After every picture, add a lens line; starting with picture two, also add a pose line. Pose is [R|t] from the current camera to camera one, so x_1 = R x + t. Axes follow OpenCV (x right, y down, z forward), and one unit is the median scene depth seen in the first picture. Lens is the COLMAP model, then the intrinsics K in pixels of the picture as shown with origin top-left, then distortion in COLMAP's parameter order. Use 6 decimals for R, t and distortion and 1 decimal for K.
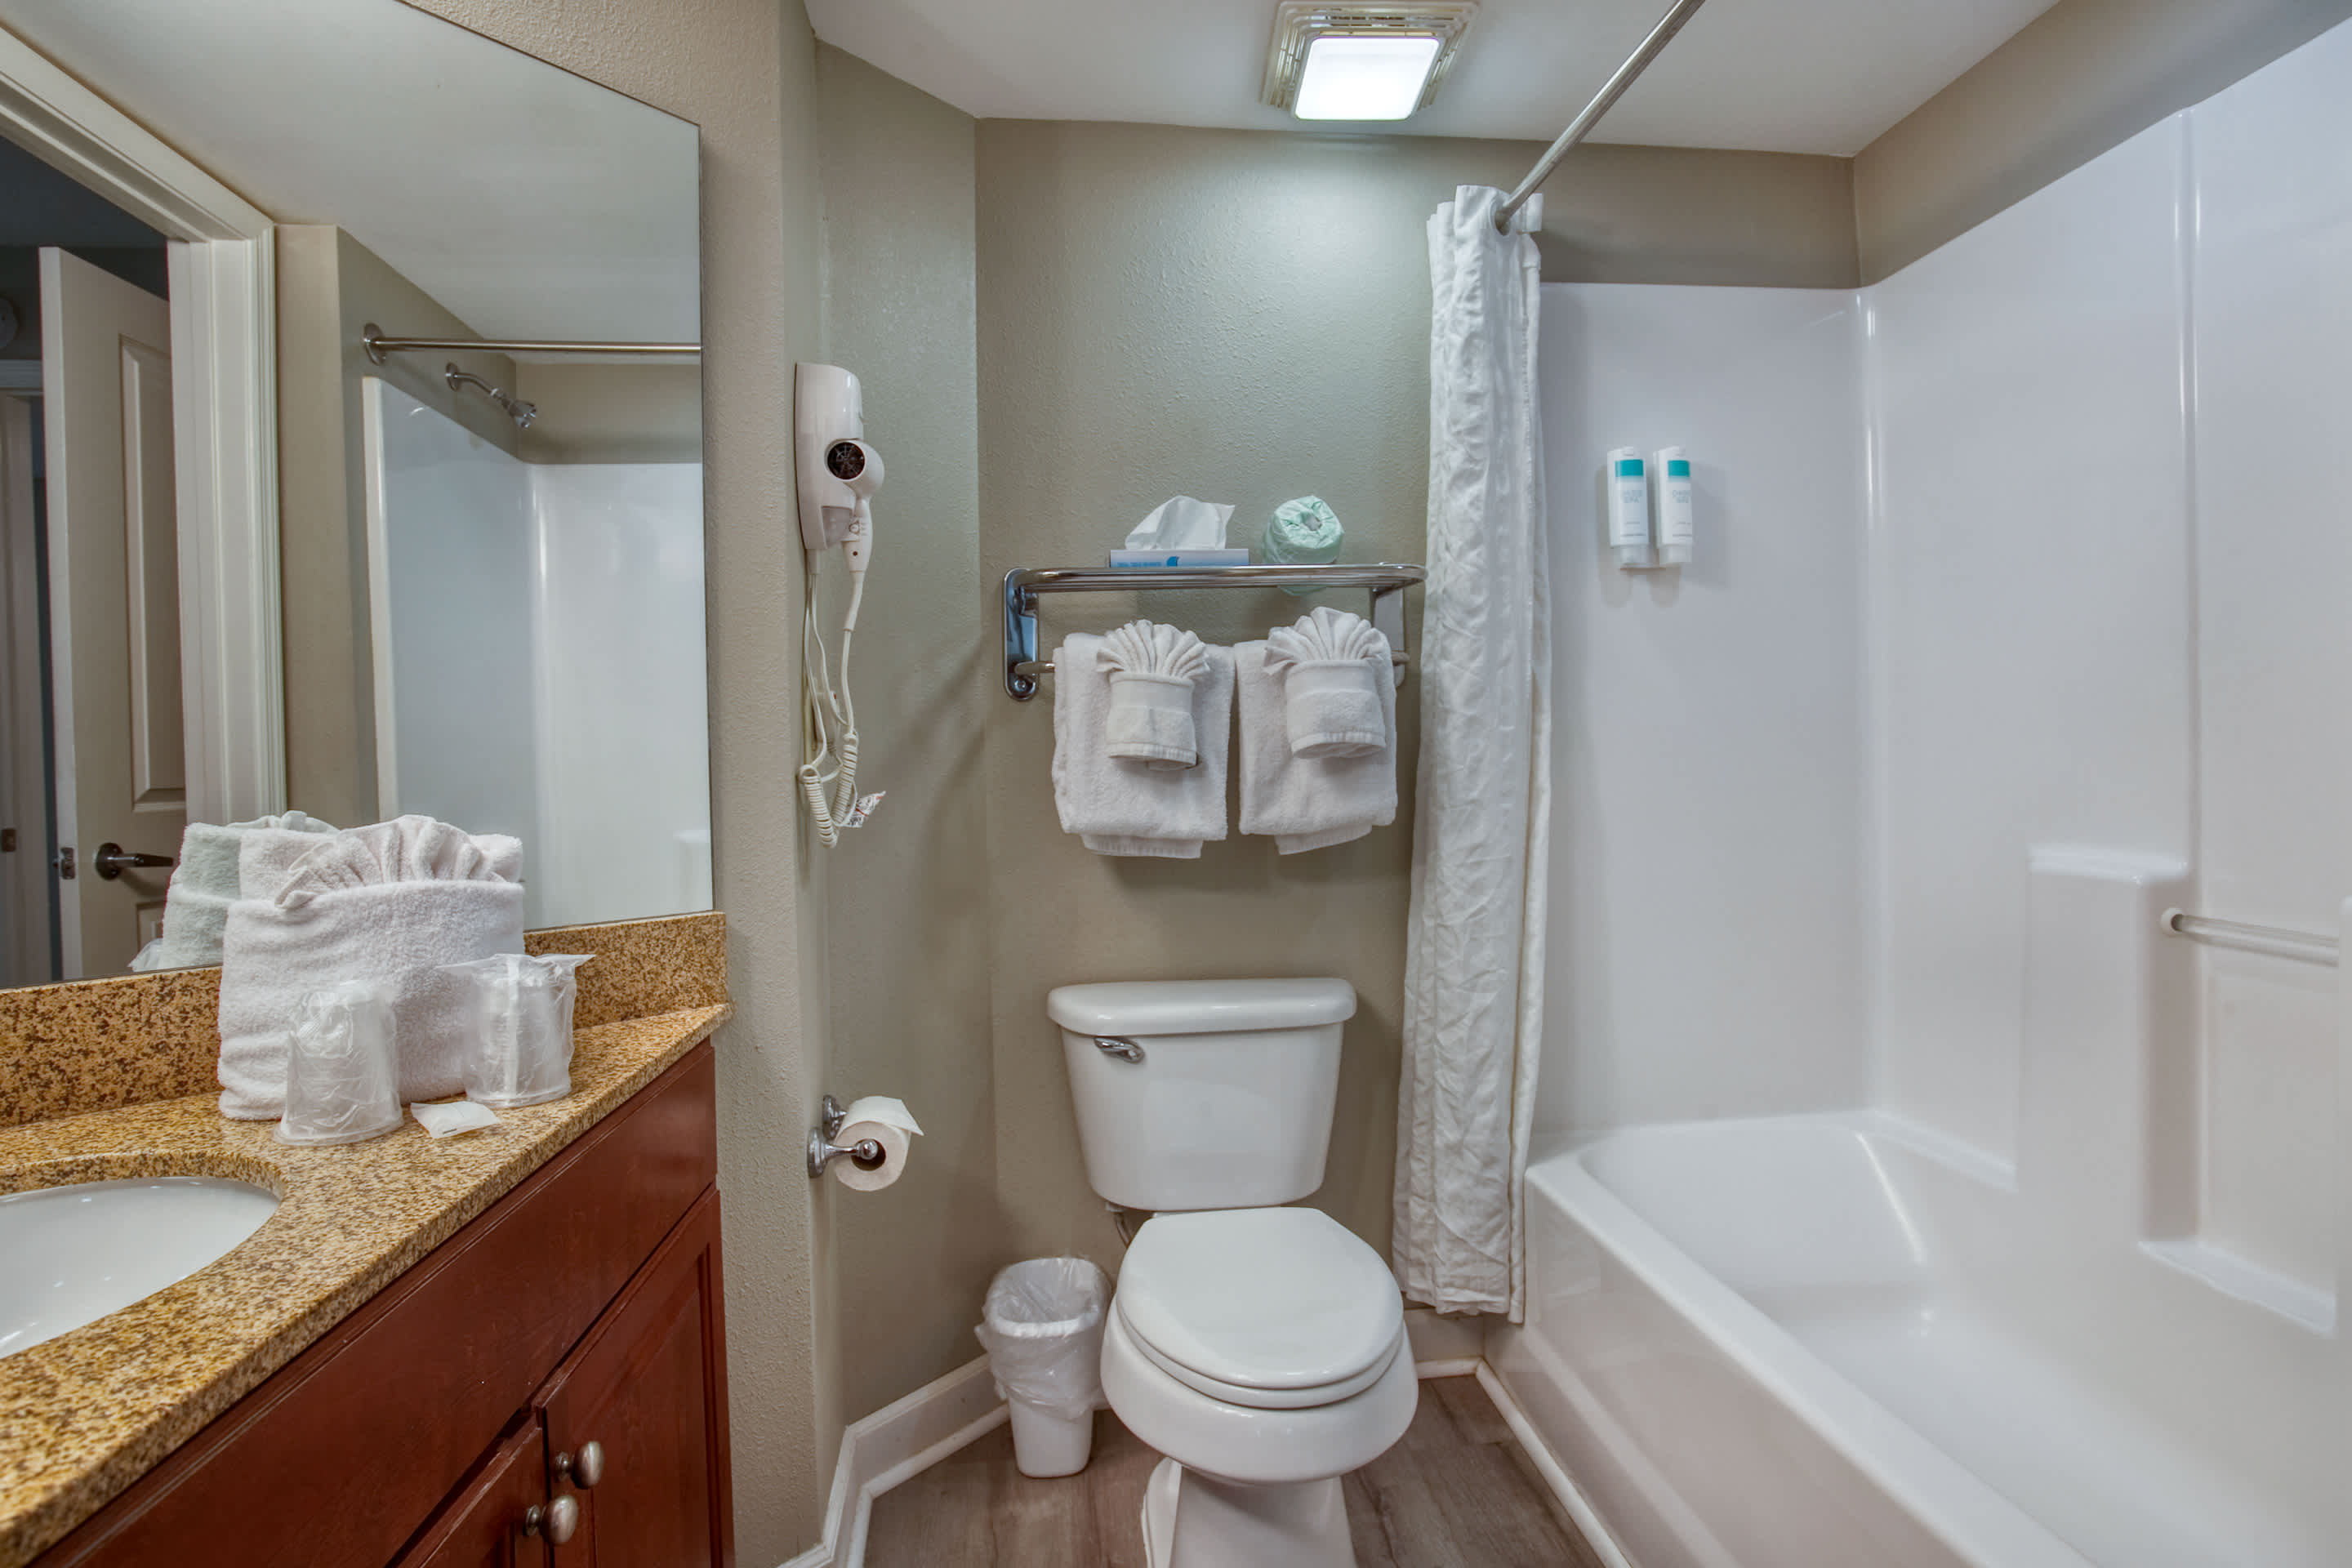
lens RADIAL K [[1201.8, 0, 1165.6], [0, 1201.8, 771.7], [0, 0, 1]] dist [-0.045667, 0.025177]
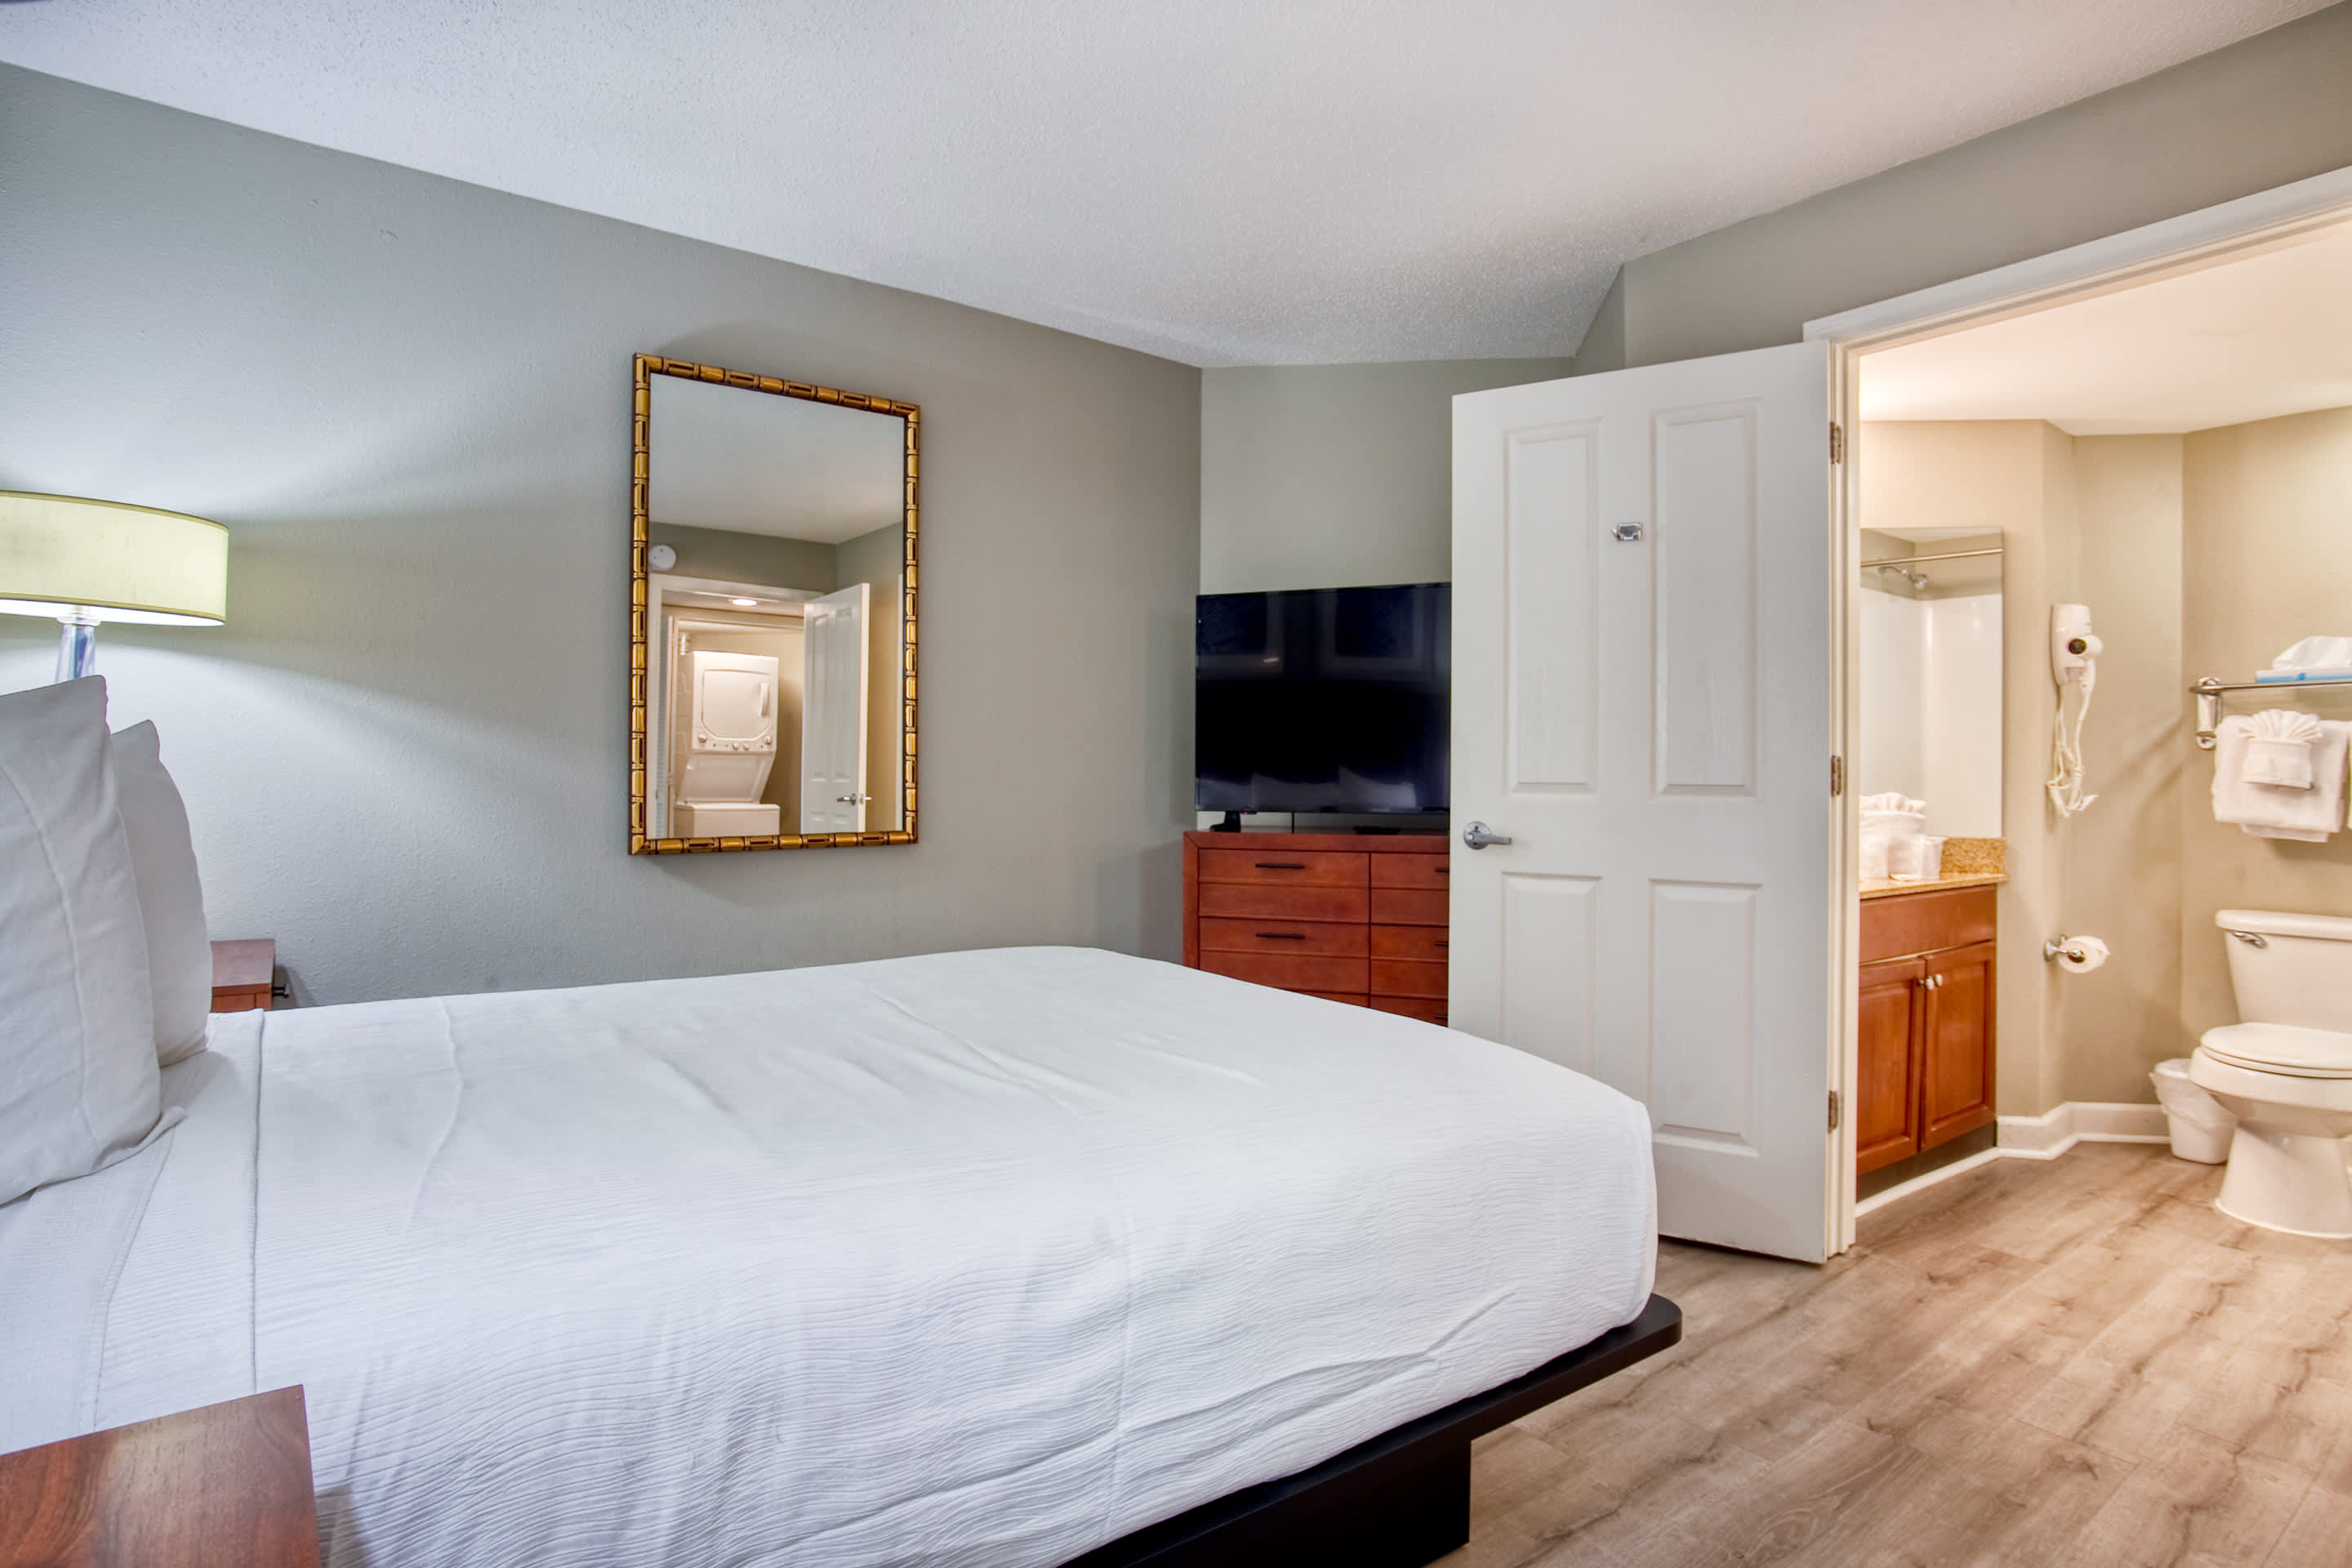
lens RADIAL K [[1201.8, 0, 1165.6], [0, 1201.8, 771.7], [0, 0, 1]] dist [-0.045667, 0.025177]
pose [[0.502281, 0.024680, -0.864352, 0.698301], [-0.029245, 0.999506, 0.011545, -0.000751], [0.864210, 0.019479, 0.502754, -1.399505]]
